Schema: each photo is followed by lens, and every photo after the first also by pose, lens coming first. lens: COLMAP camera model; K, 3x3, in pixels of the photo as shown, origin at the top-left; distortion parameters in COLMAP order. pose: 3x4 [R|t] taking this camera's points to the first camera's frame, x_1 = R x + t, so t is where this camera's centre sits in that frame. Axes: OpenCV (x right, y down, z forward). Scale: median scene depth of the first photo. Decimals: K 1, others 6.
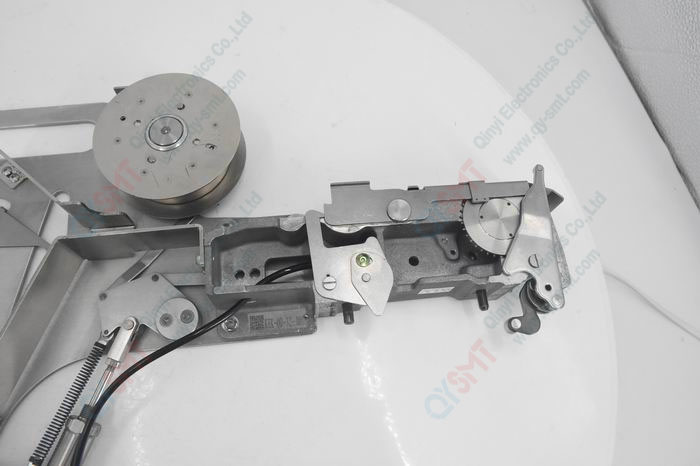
lens RADIAL K [[515.1, 0, 350.0], [0, 515.1, 233.0], [0, 0, 1]] dist [-0.099758, 0.002615]
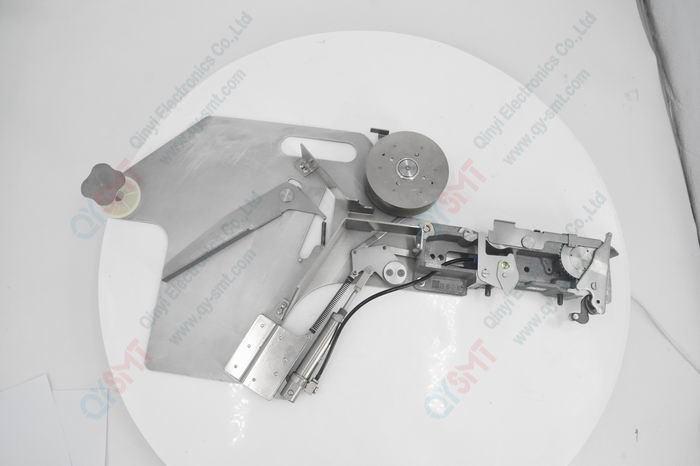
lens RADIAL K [[490.2, 0, 350.0], [0, 490.2, 233.0], [0, 0, 1]] dist [-0.081365, 0.006134]
pose [[0.973129, 0.219509, -0.069546, -0.401648], [-0.212191, 0.972165, 0.099349, -0.110889], [0.089418, -0.081923, 0.992619, -0.751628]]
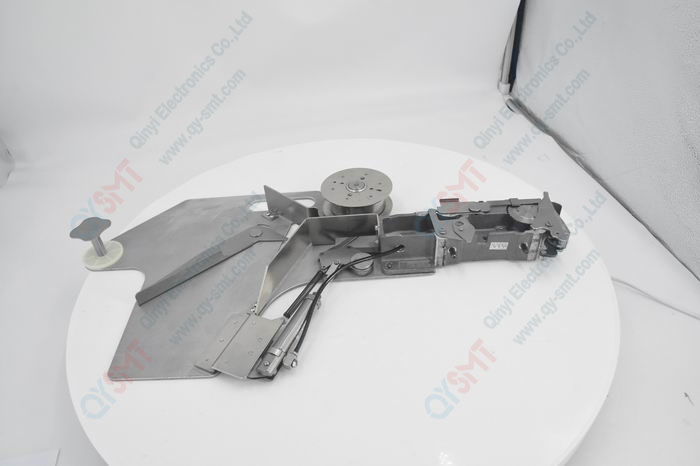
lens RADIAL K [[490.2, 0, 350.0], [0, 490.2, 233.0], [0, 0, 1]] dist [-0.081365, 0.006134]
pose [[0.990745, -0.037087, -0.130573, -0.139096], [-0.032992, 0.867310, -0.496674, 0.981222], [0.131667, 0.496385, 0.858059, -0.631082]]
